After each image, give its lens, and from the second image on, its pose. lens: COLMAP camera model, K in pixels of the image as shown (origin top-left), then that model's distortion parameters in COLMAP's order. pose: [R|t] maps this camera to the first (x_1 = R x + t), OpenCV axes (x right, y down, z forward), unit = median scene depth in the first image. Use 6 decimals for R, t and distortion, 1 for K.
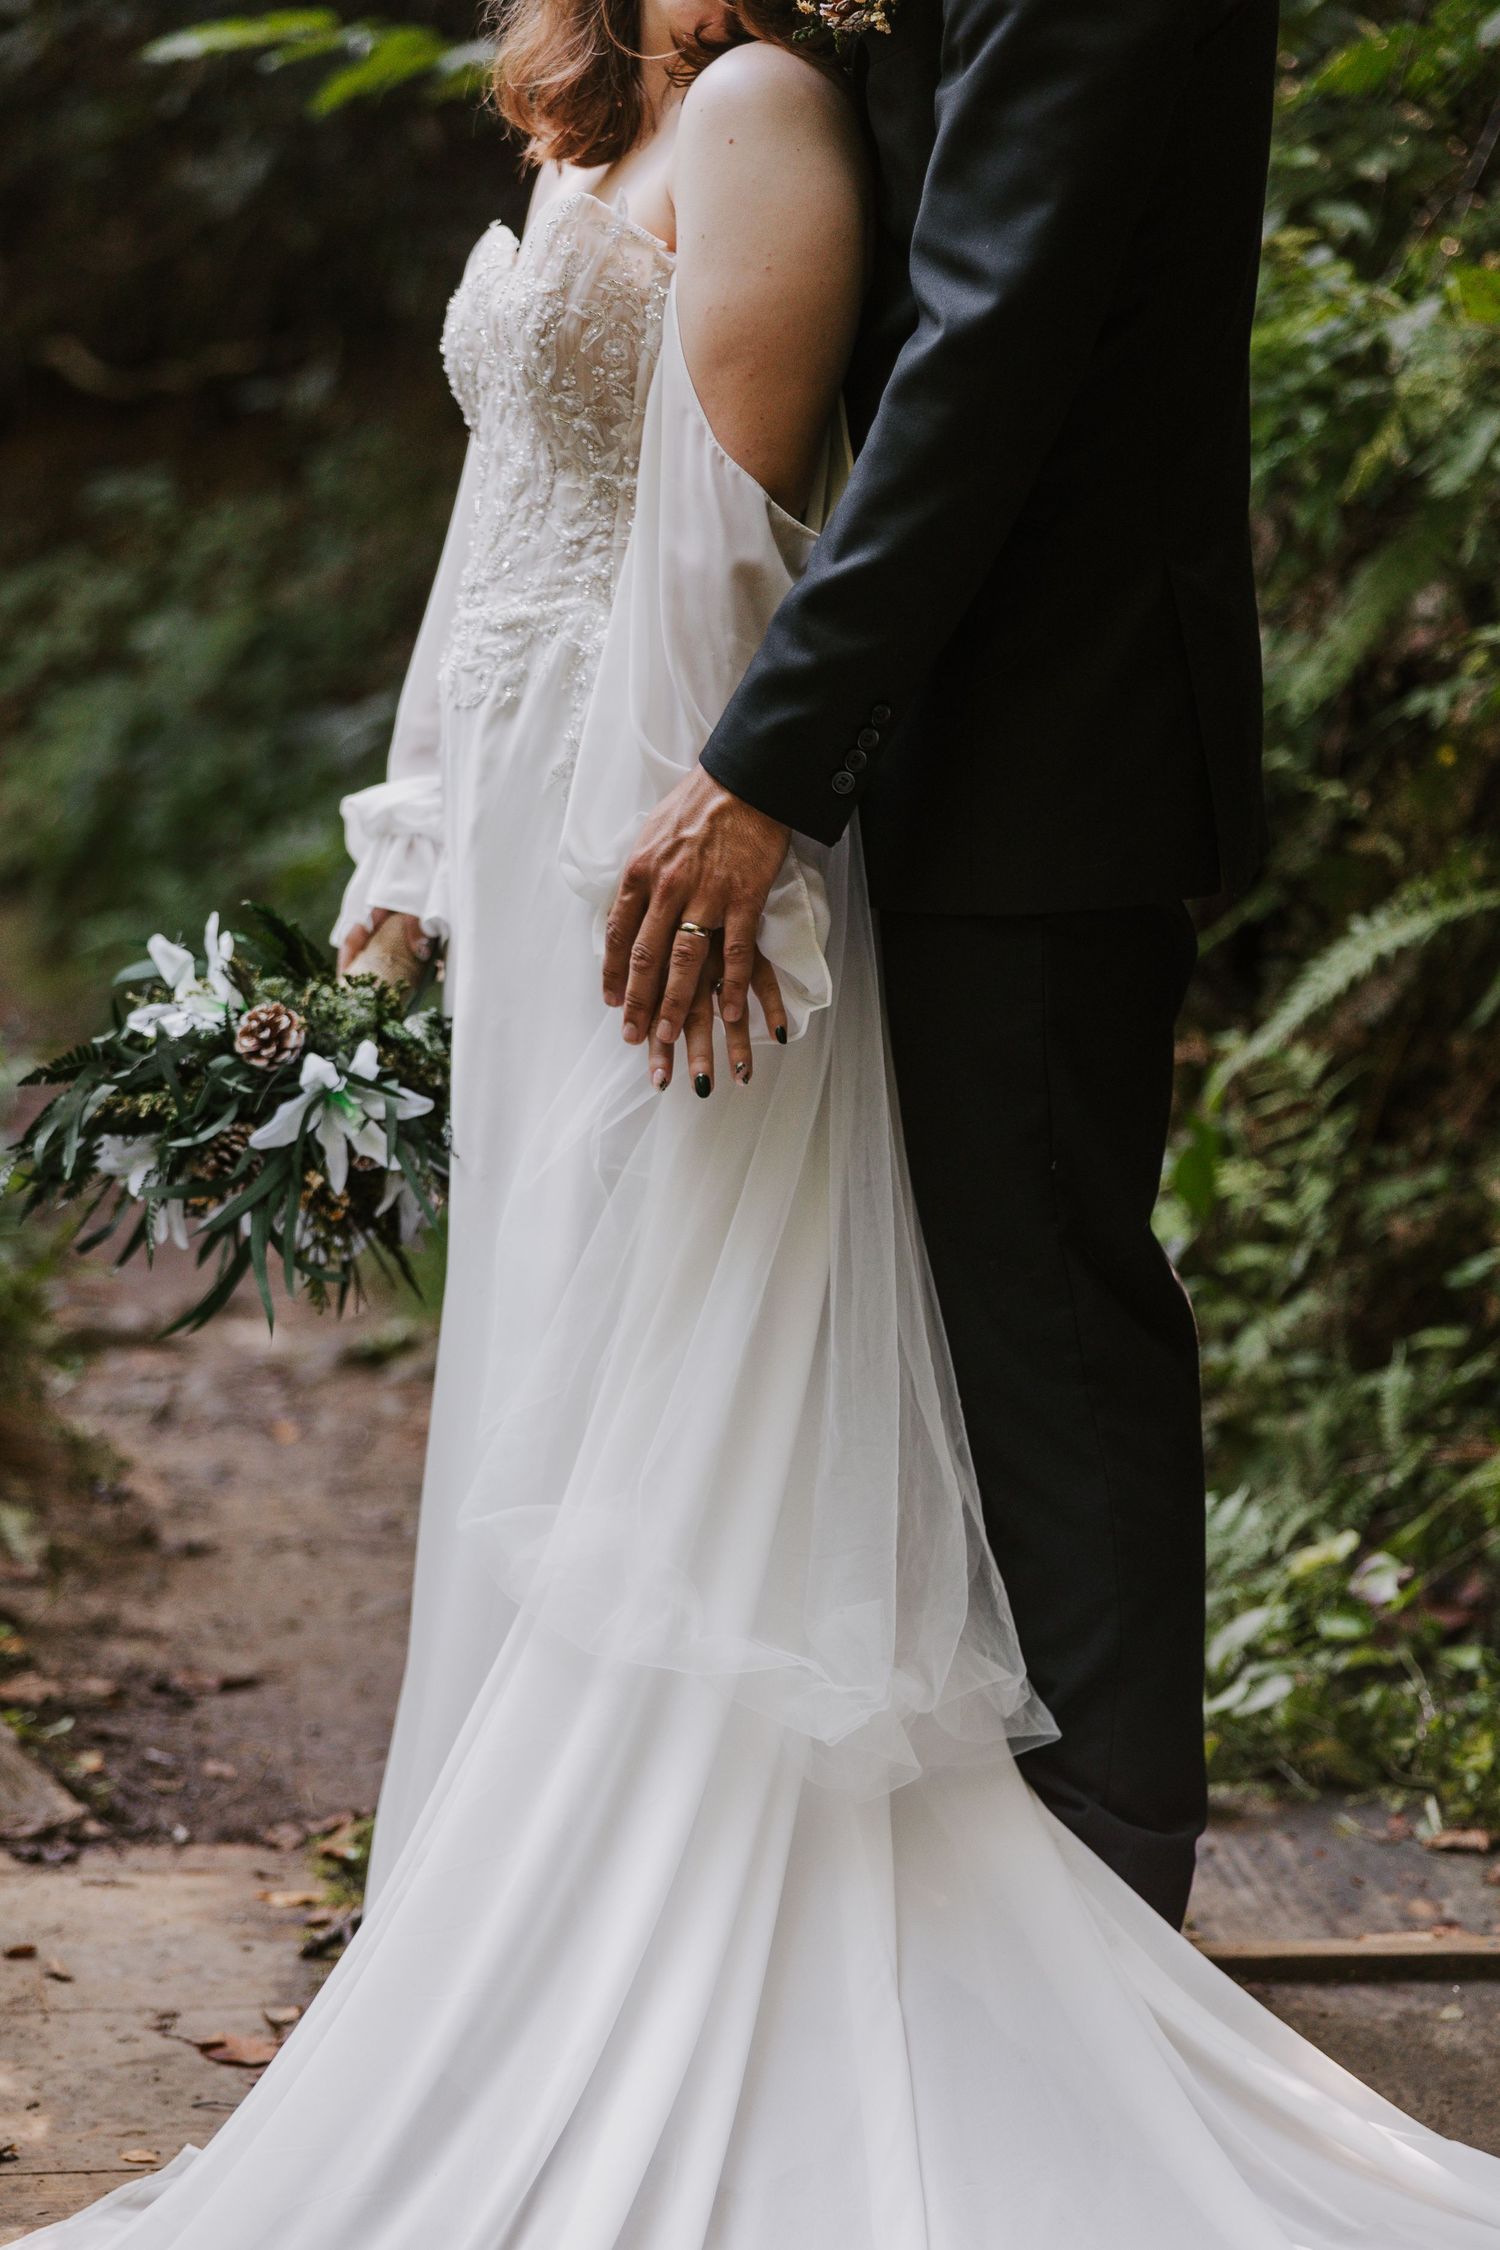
lens RADIAL K [[3964.1, 0, 750.0], [0, 3964.1, 1125.0], [0, 0, 1]] dist [-0.055714, -0.072921]
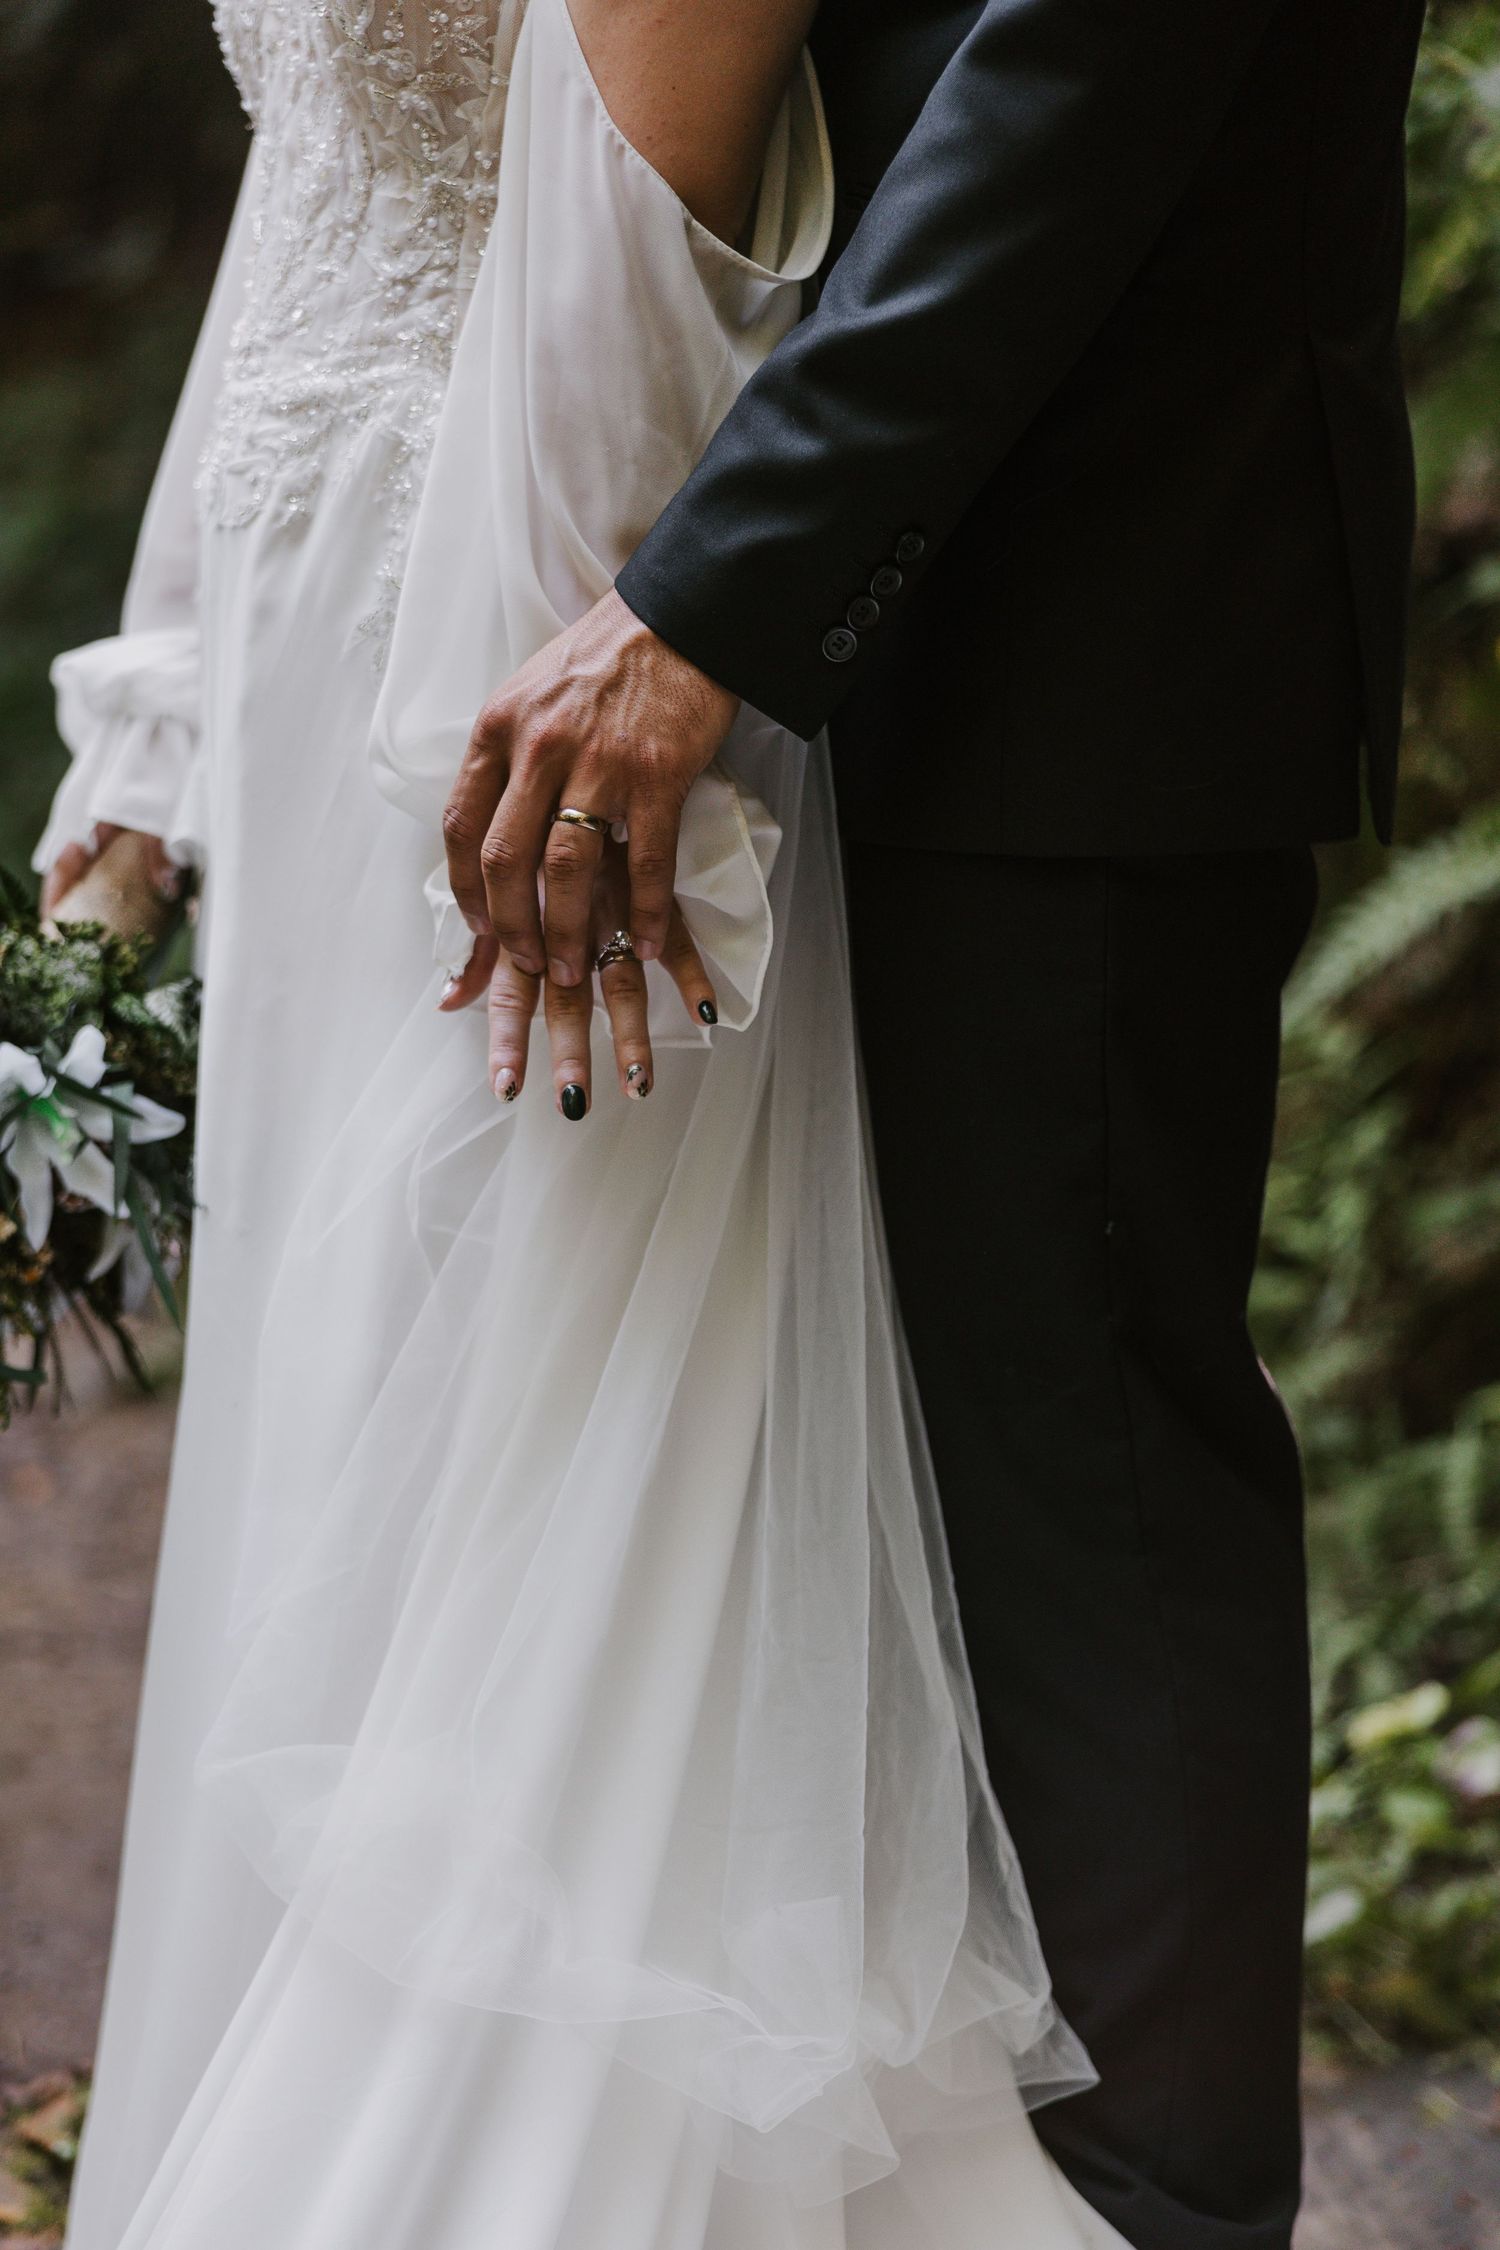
lens RADIAL K [[3965.5, 0, 750.0], [0, 3965.5, 1125.0], [0, 0, 1]] dist [-0.383069, 3.266844]
pose [[0.999443, 0.015863, 0.029370, -0.002637], [-0.016985, 0.999119, 0.038363, -0.032158], [-0.028735, -0.038841, 0.998832, 0.336750]]
